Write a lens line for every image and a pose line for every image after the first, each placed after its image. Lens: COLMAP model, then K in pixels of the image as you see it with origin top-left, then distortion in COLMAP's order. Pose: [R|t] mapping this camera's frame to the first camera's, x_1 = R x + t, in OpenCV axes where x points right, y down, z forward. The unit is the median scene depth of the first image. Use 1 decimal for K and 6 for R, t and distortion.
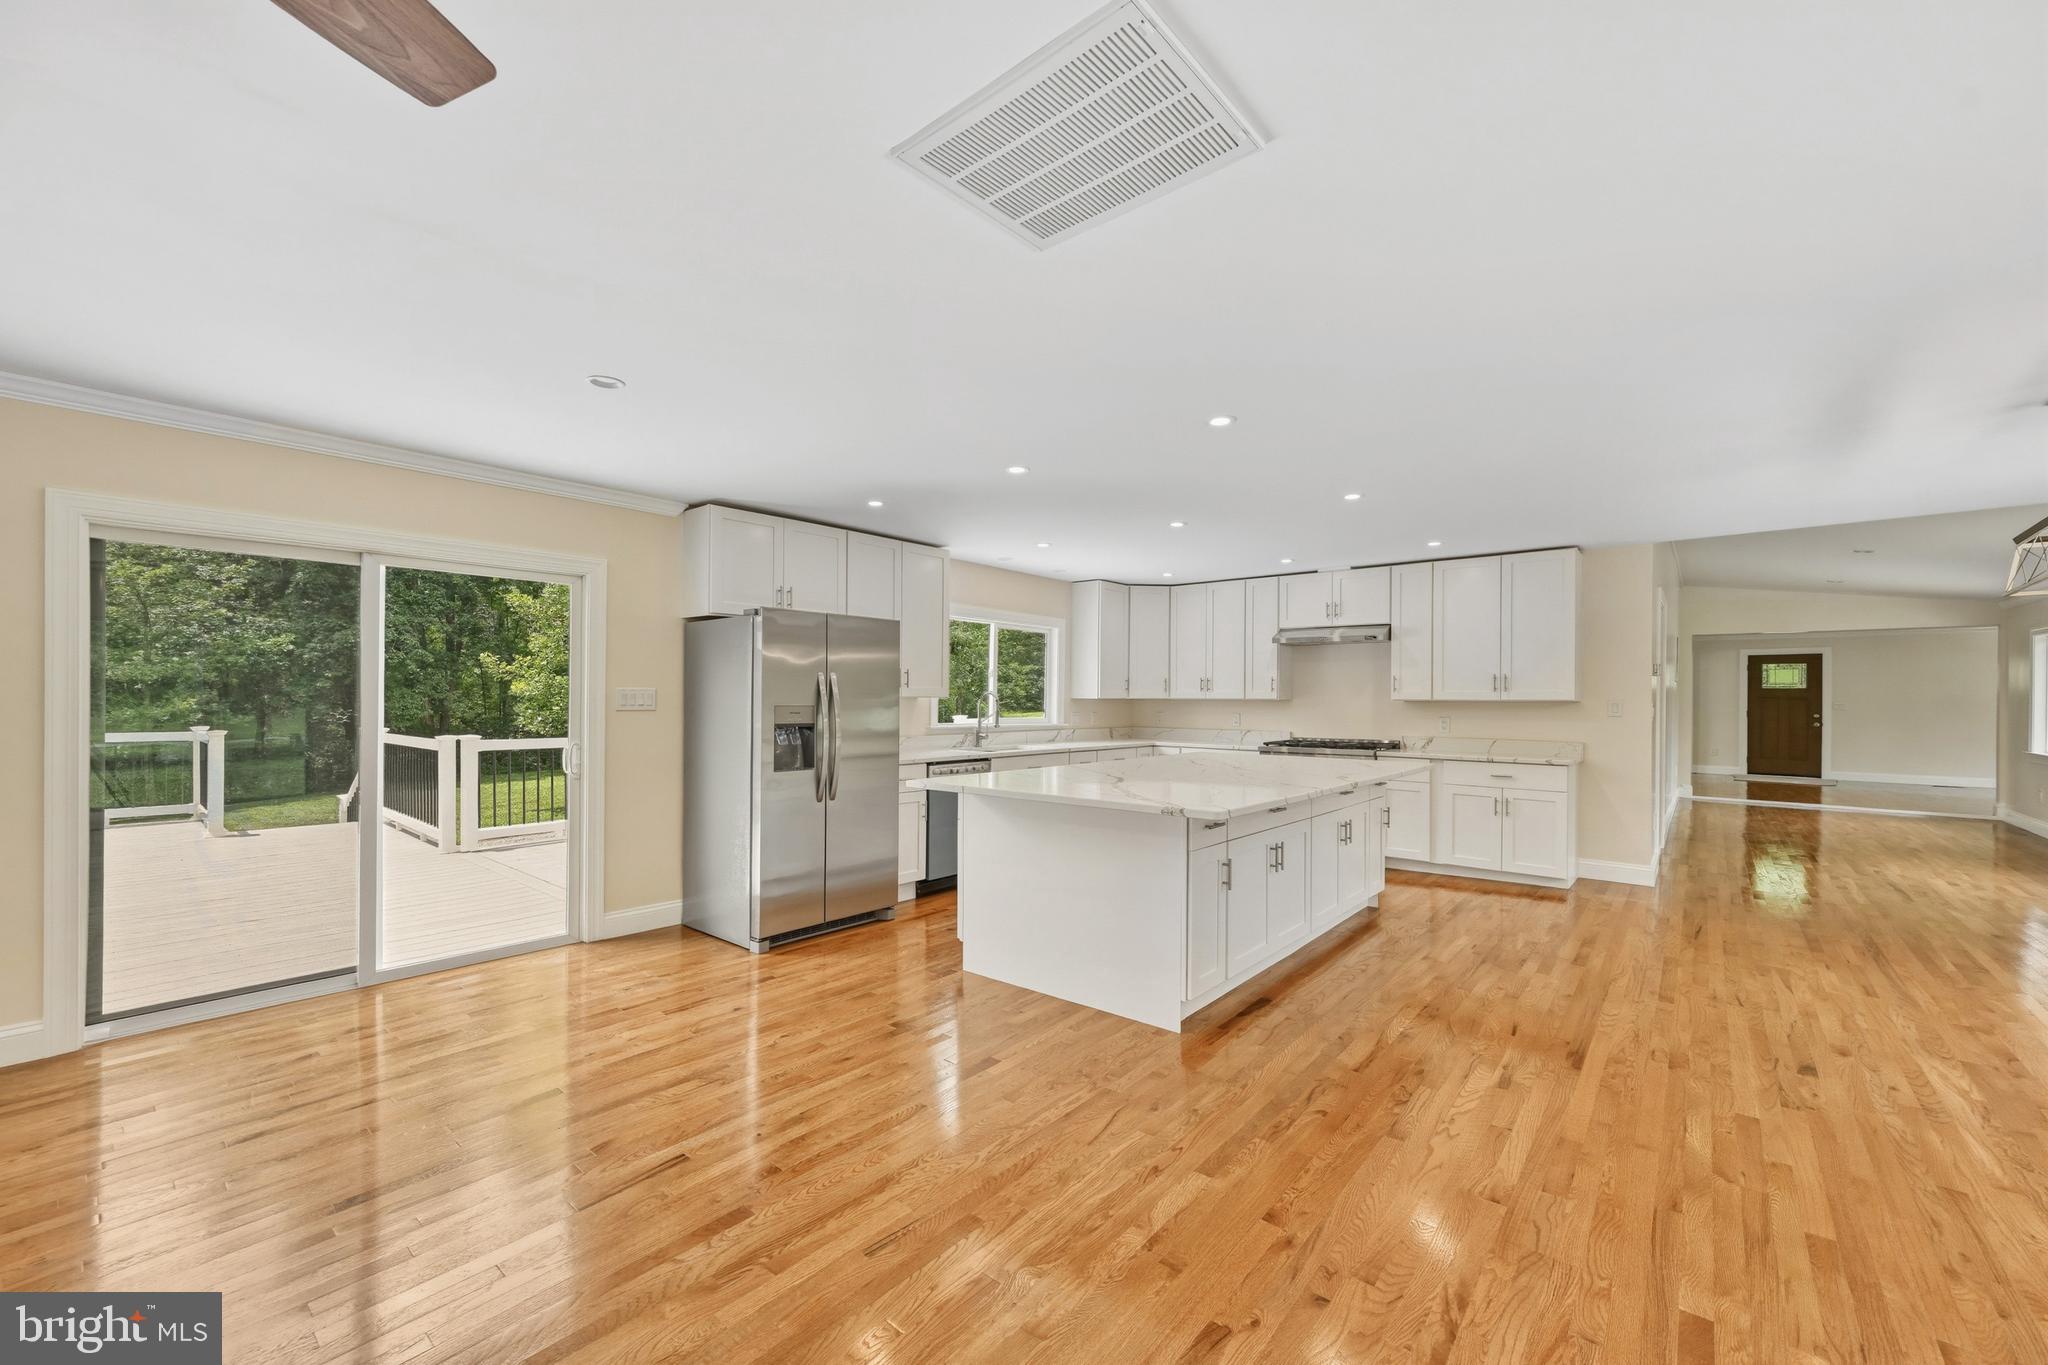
lens RADIAL K [[808.5, 0, 1027.2], [0, 808.5, 695.3], [0, 0, 1]] dist [0.000643, 0.000114]
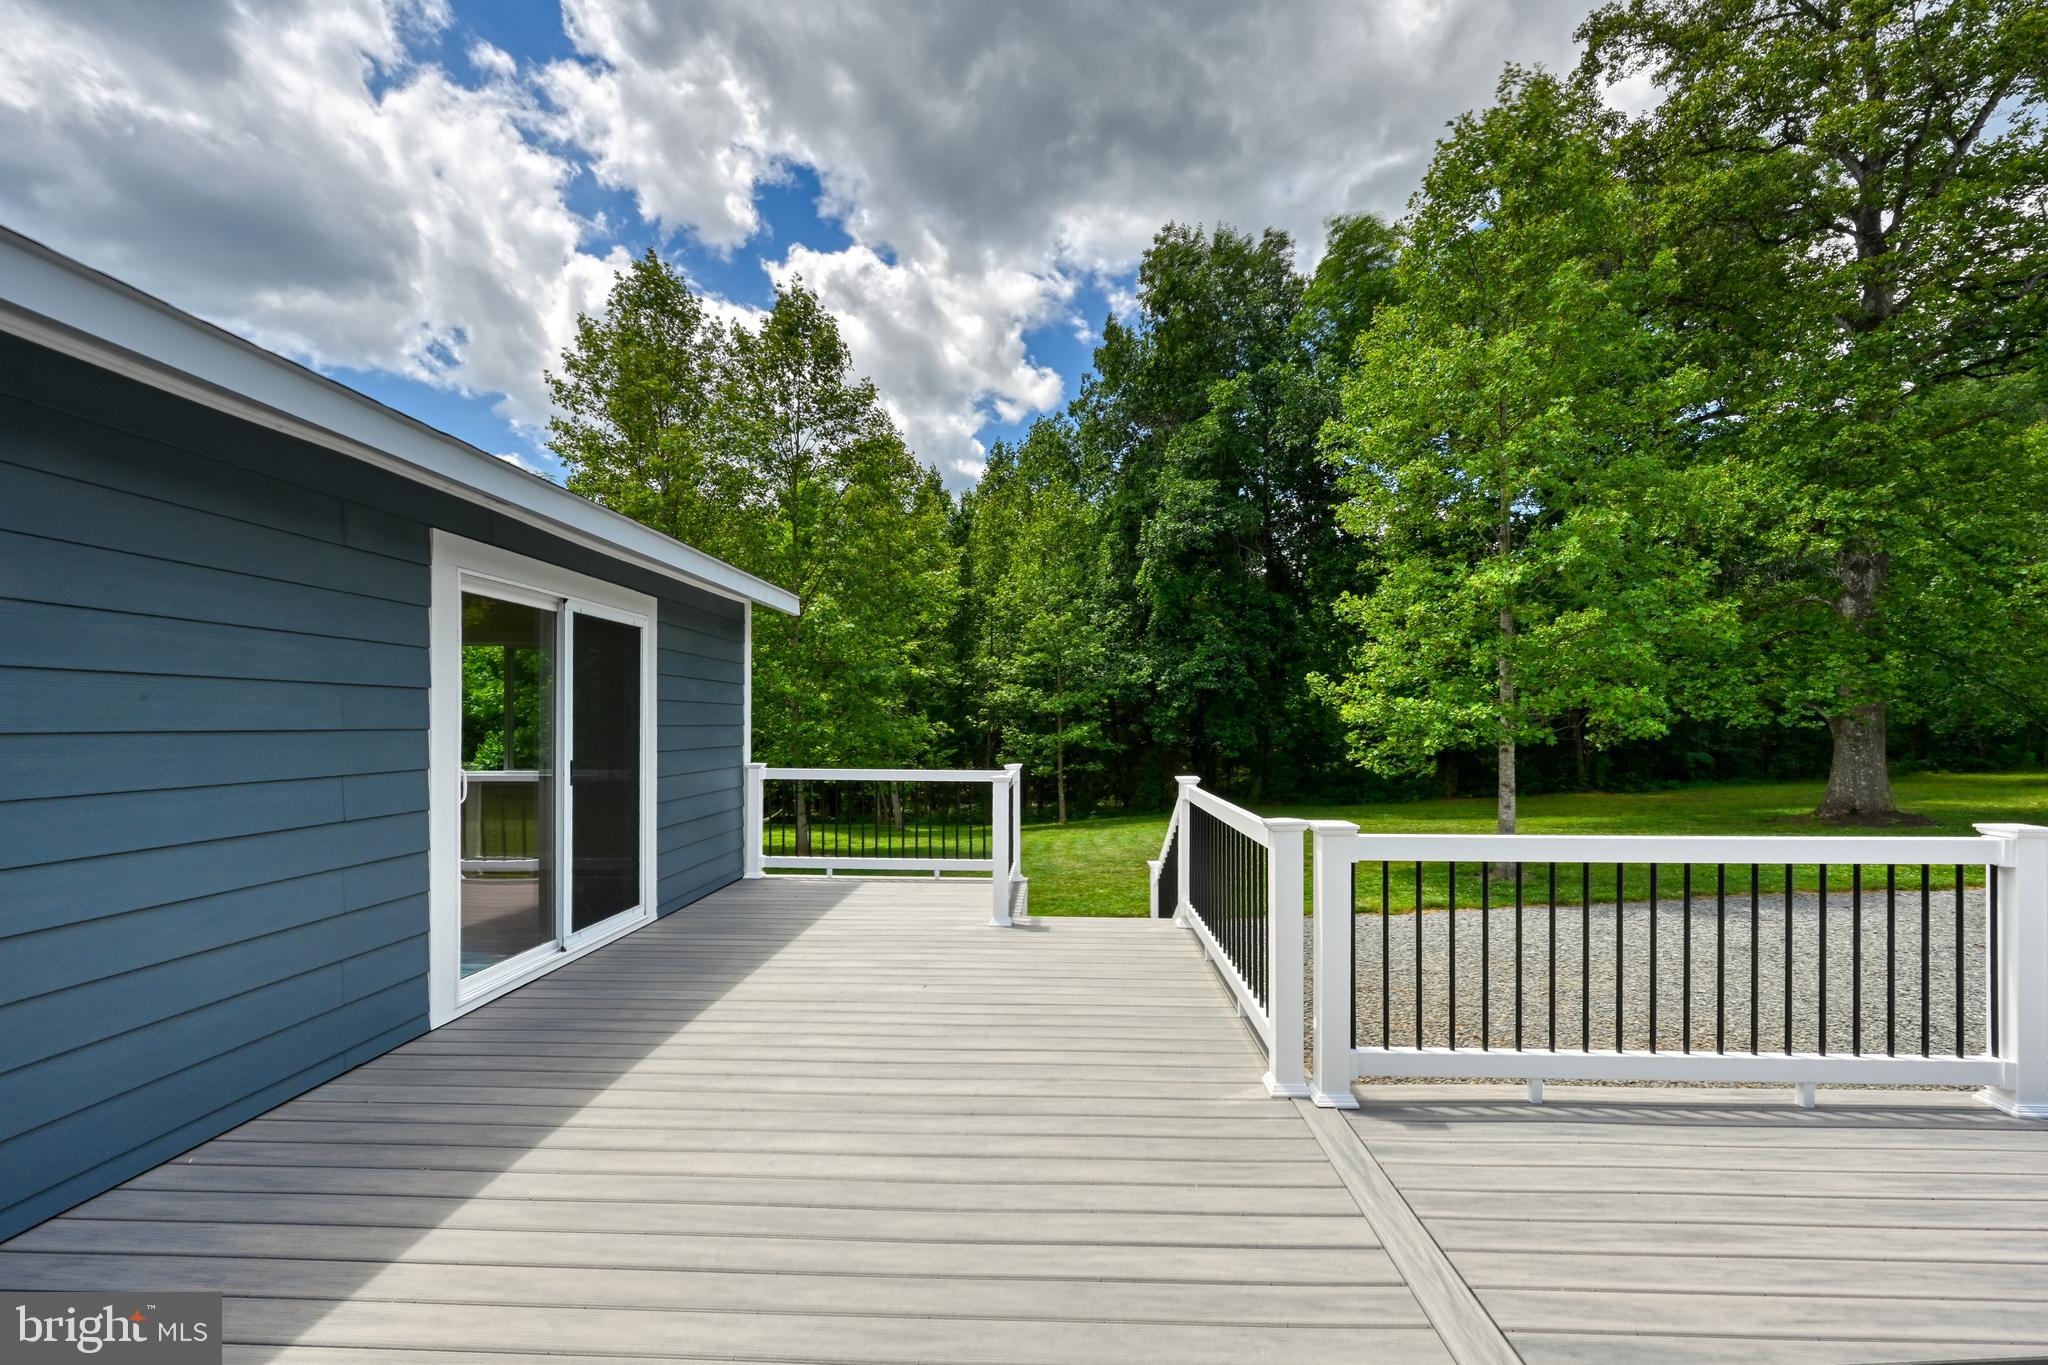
lens RADIAL K [[789.8, 0, 1036.0], [0, 789.8, 720.9], [0, 0, 1]] dist [0.000285, 0.000036]
pose [[0.613688, -0.006810, -0.789520, -0.684615], [0.002683, 0.999975, -0.006540, 0.009854], [0.789544, 0.001895, 0.613691, 0.936568]]
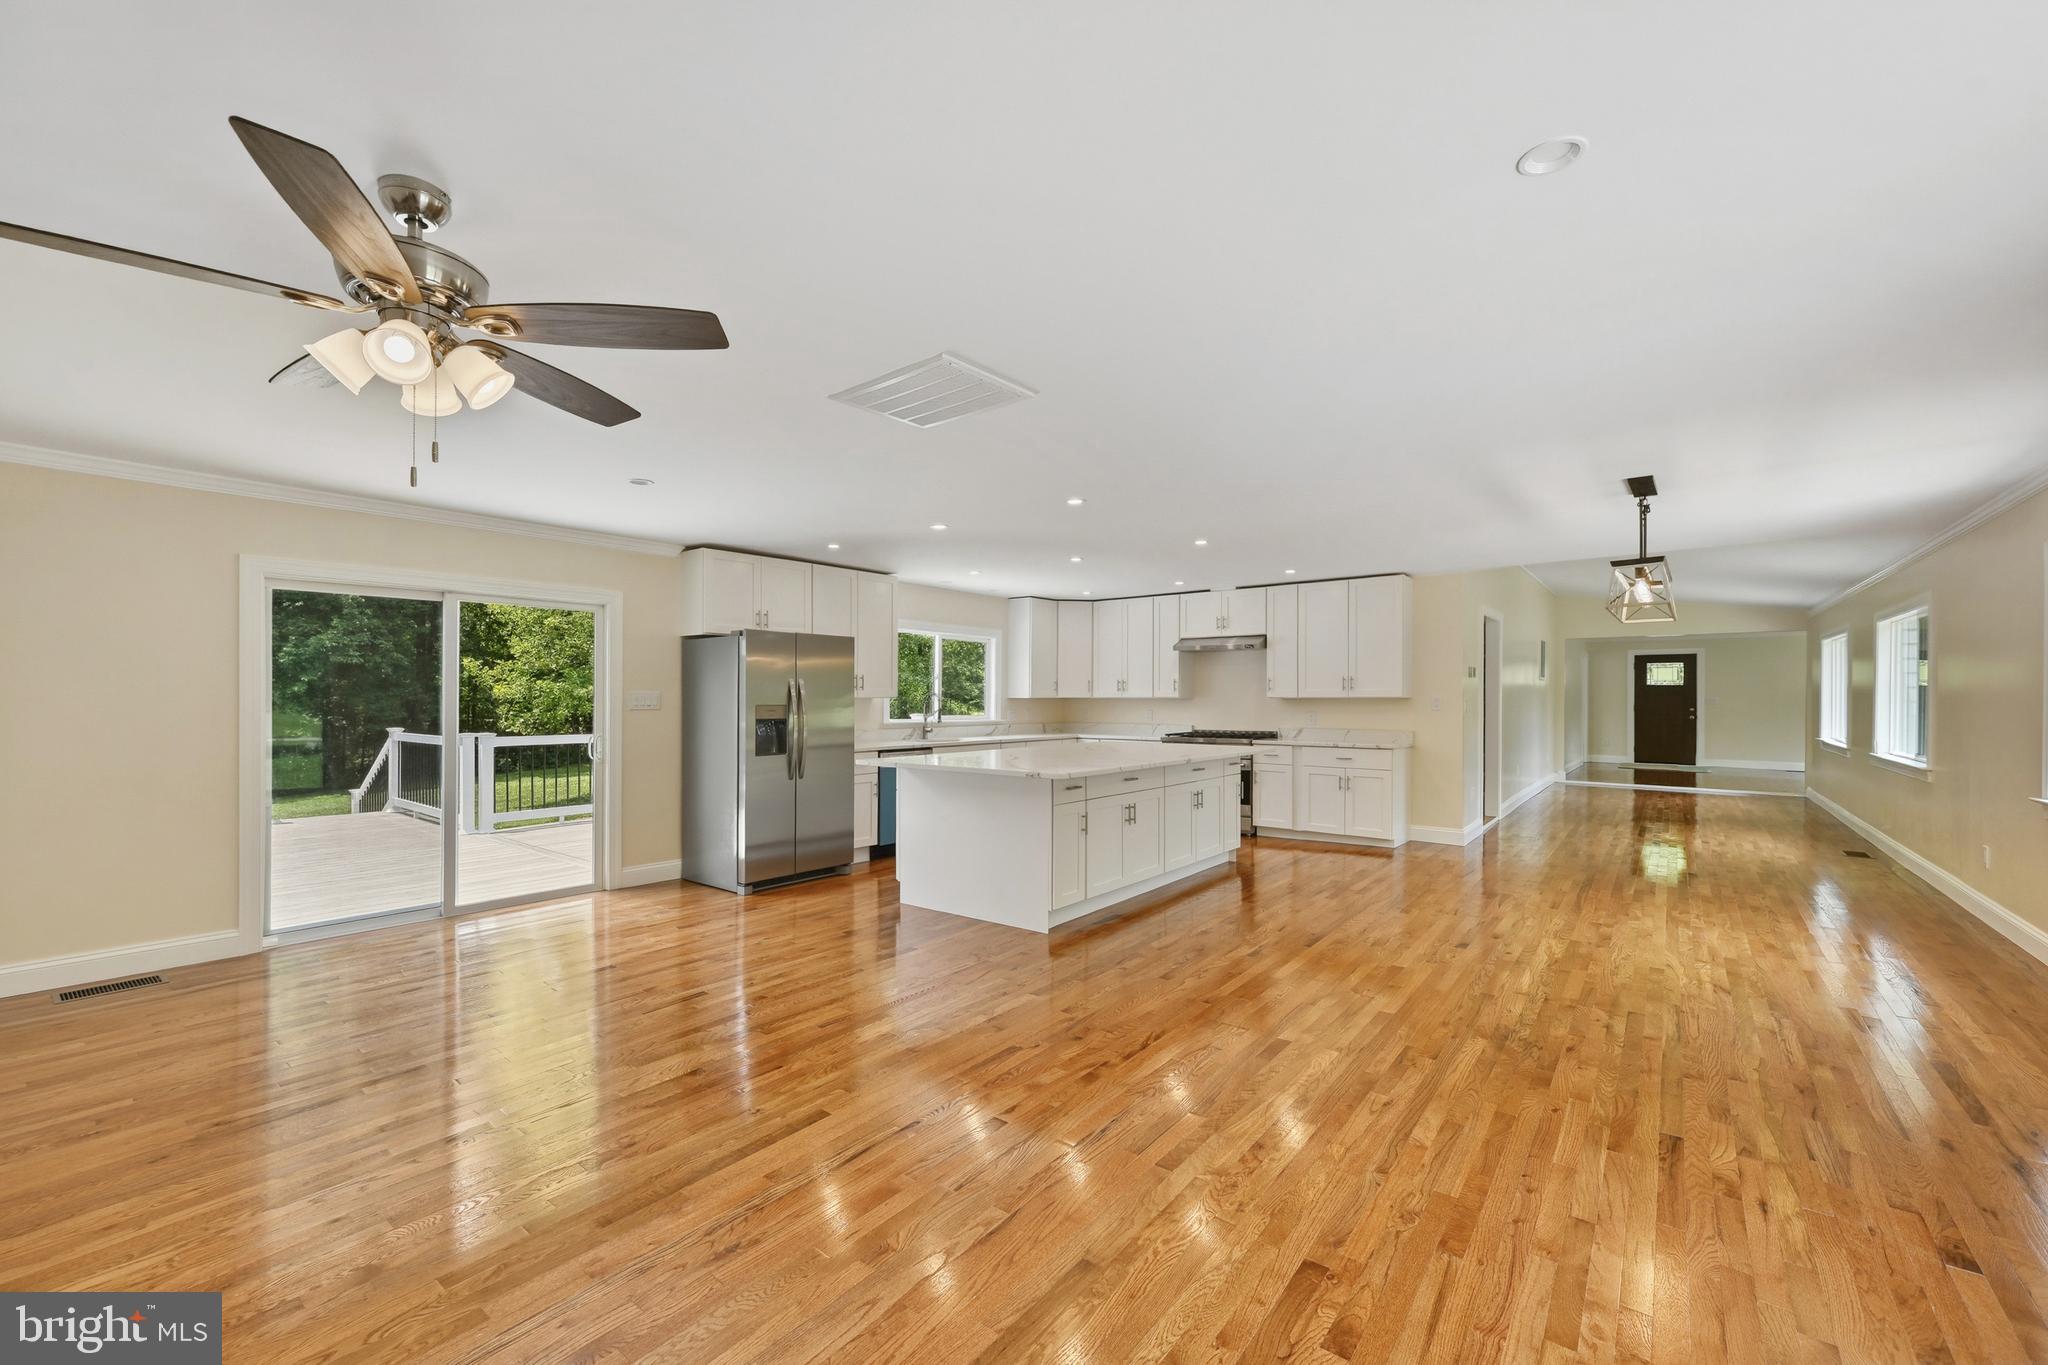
lens RADIAL K [[816.0, 0, 1028.4], [0, 816.0, 691.7], [0, 0, 1]] dist [0.000554, 0.000164]
pose [[0.999450, -0.005830, 0.032640, 0.066666], [0.005951, 0.999976, -0.003615, -0.001007], [-0.032618, 0.003807, 0.999461, -0.260268]]
